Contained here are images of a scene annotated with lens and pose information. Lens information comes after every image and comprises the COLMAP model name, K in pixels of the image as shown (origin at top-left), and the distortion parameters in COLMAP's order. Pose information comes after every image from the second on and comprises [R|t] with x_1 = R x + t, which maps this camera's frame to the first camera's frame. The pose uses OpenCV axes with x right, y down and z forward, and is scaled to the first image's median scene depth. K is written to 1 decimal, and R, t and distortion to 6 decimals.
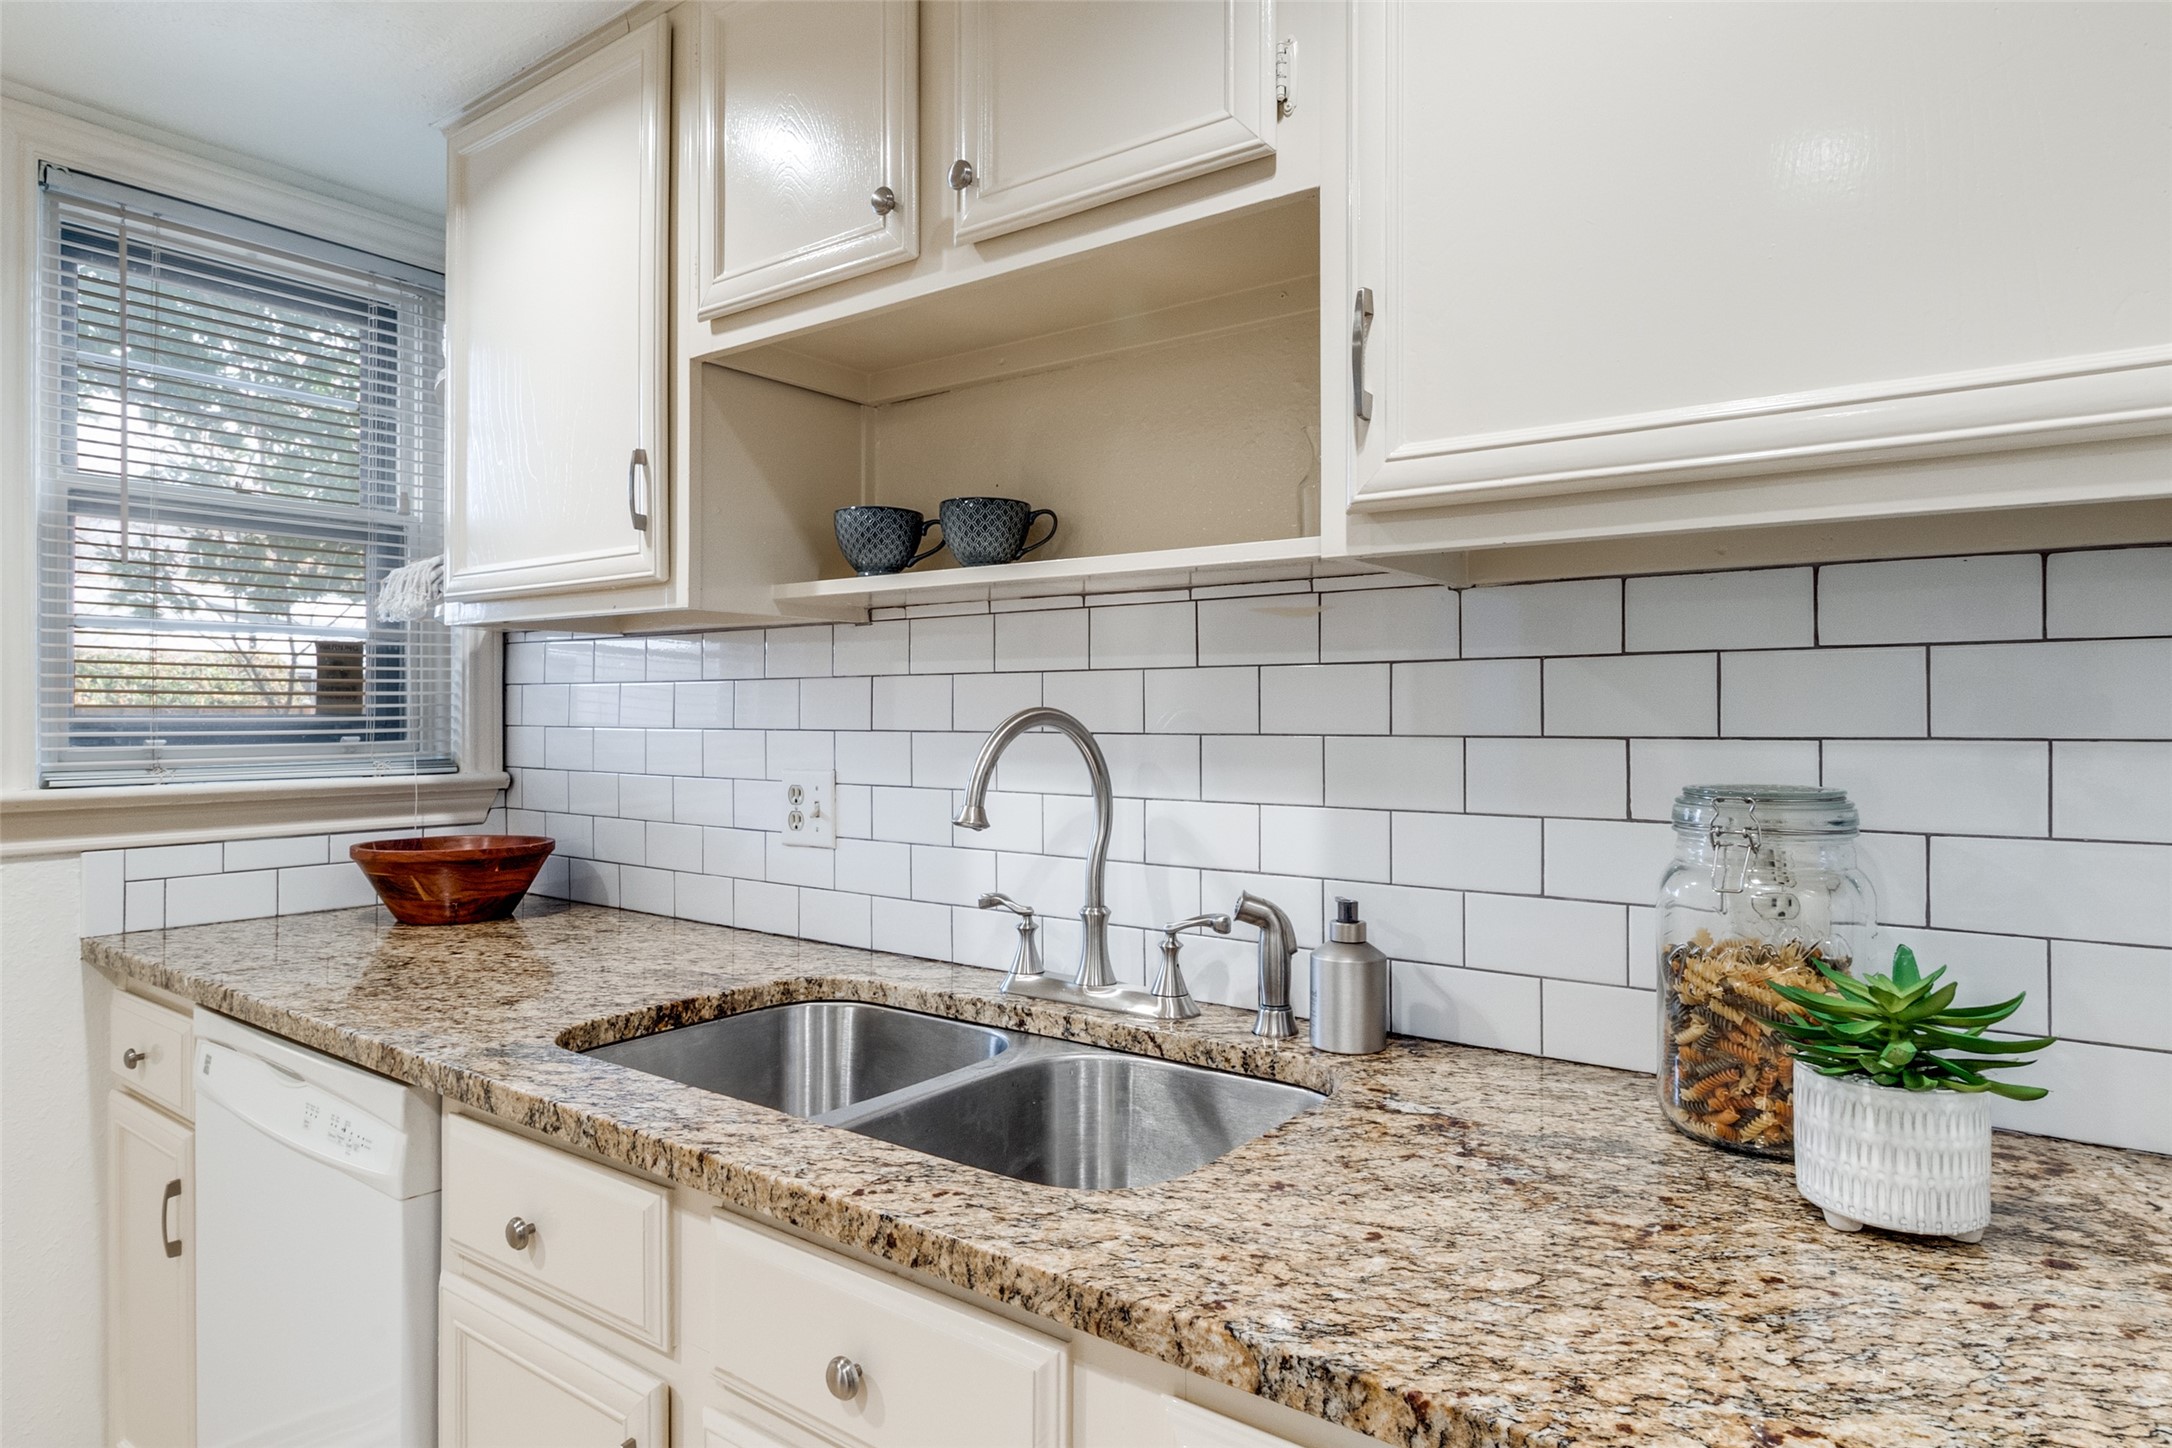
lens RADIAL K [[1237.8, 0, 1084.0], [0, 1237.8, 698.2], [0, 0, 1]] dist [0.000145, 0.000247]
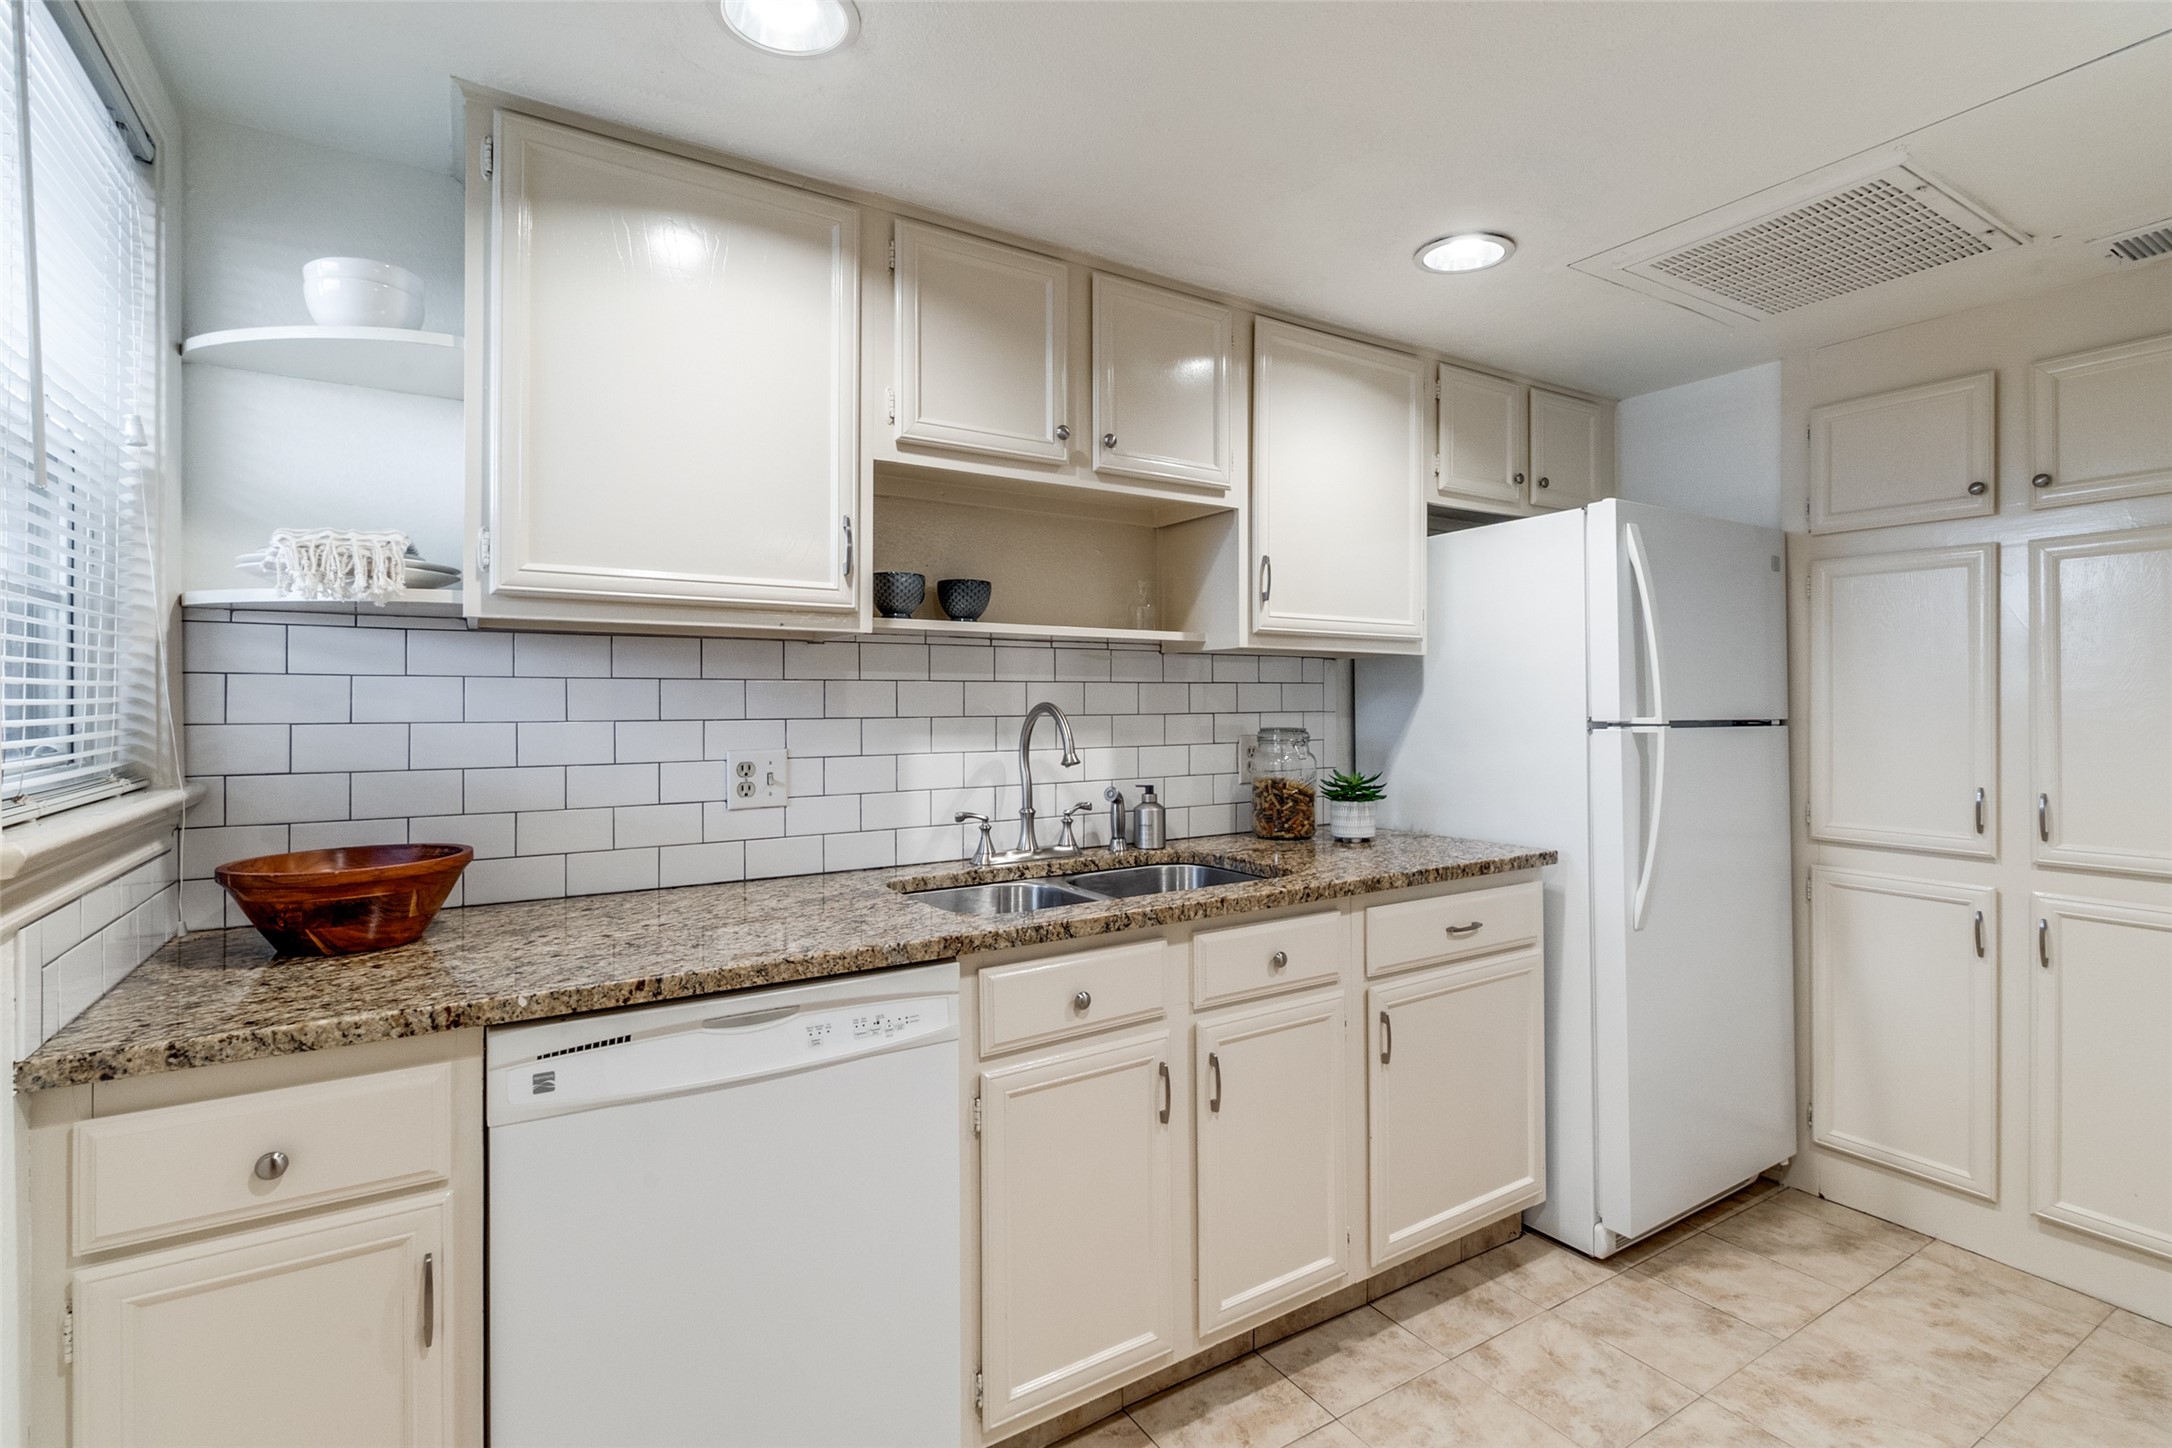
lens RADIAL K [[1007.2, 0, 1089.3], [0, 1007.2, 682.3], [0, 0, 1]] dist [-0.000330, -0.000070]
pose [[0.355408, 0.018529, 0.934527, -1.445684], [-0.009592, 0.999823, -0.016175, 0.000384], [-0.934662, -0.003215, 0.355523, 0.385712]]
